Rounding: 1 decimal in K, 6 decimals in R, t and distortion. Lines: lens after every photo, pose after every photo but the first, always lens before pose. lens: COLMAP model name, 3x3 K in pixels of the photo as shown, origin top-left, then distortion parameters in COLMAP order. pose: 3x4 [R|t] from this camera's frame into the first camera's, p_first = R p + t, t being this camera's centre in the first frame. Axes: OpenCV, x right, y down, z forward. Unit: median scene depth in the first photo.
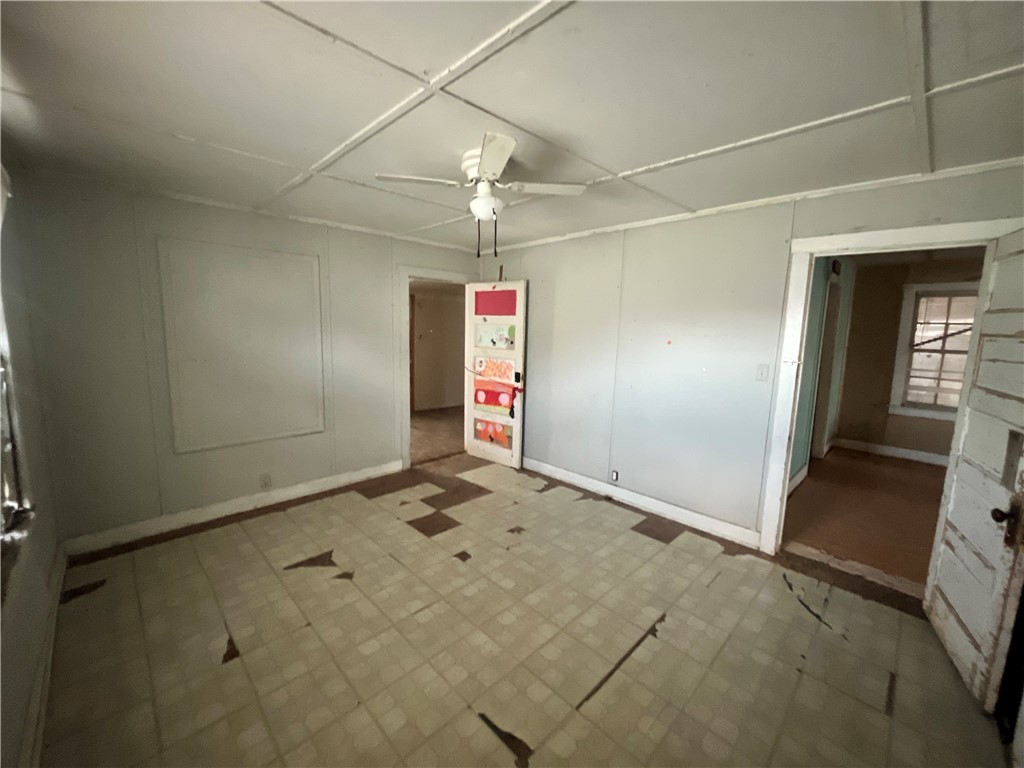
lens RADIAL K [[414.2, 0, 512.2], [0, 414.2, 383.2], [0, 0, 1]] dist [-0.000610, -0.001196]
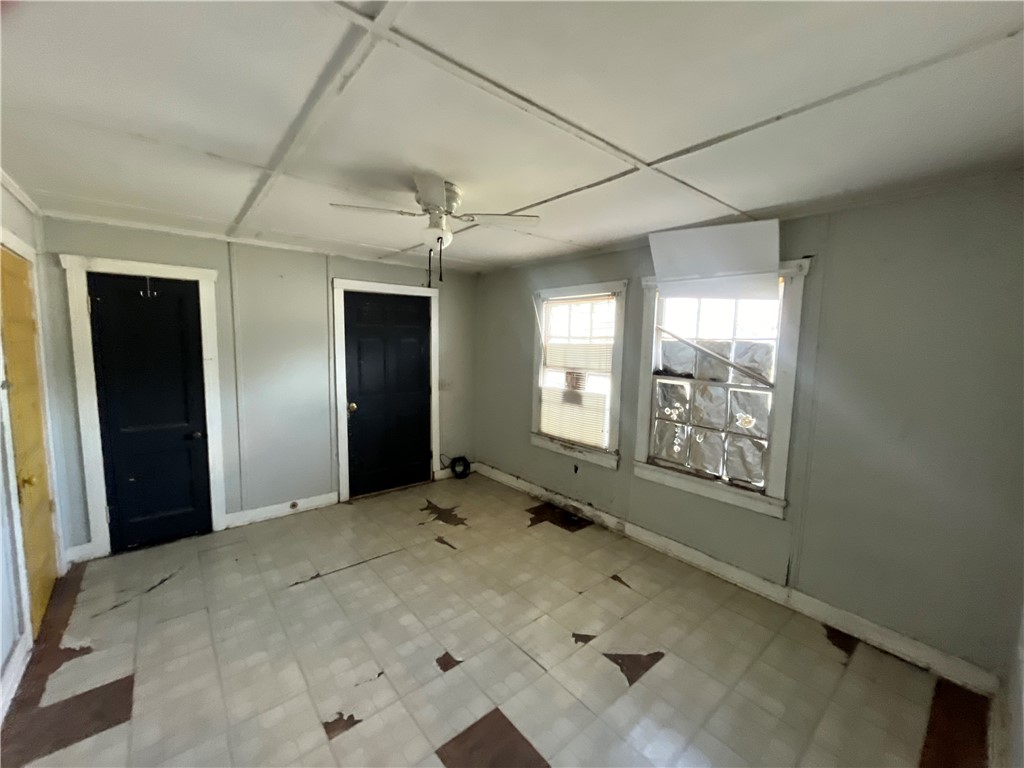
lens RADIAL K [[414.2, 0, 509.9], [0, 414.2, 385.0], [0, 0, 1]] dist [-0.000610, -0.001196]
pose [[-0.995848, -0.049759, 0.076229, -0.301193], [-0.030043, 0.970115, 0.240780, -0.284747], [-0.085932, 0.237490, -0.967582, 1.824463]]
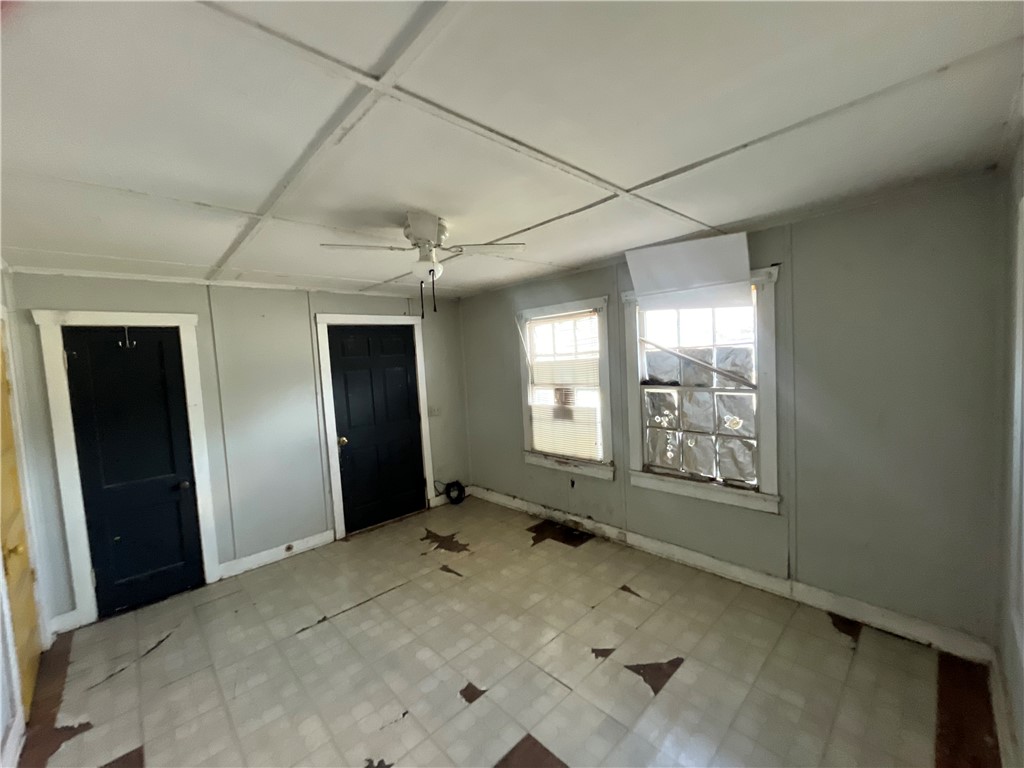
lens RADIAL K [[414.2, 0, 510.8], [0, 414.2, 385.1], [0, 0, 1]] dist [-0.000610, -0.001196]
pose [[-0.999191, 0.033290, 0.022555, -0.255365], [0.037118, 0.979317, 0.198898, -0.299855], [-0.015467, 0.199575, -0.979761, 1.843157]]
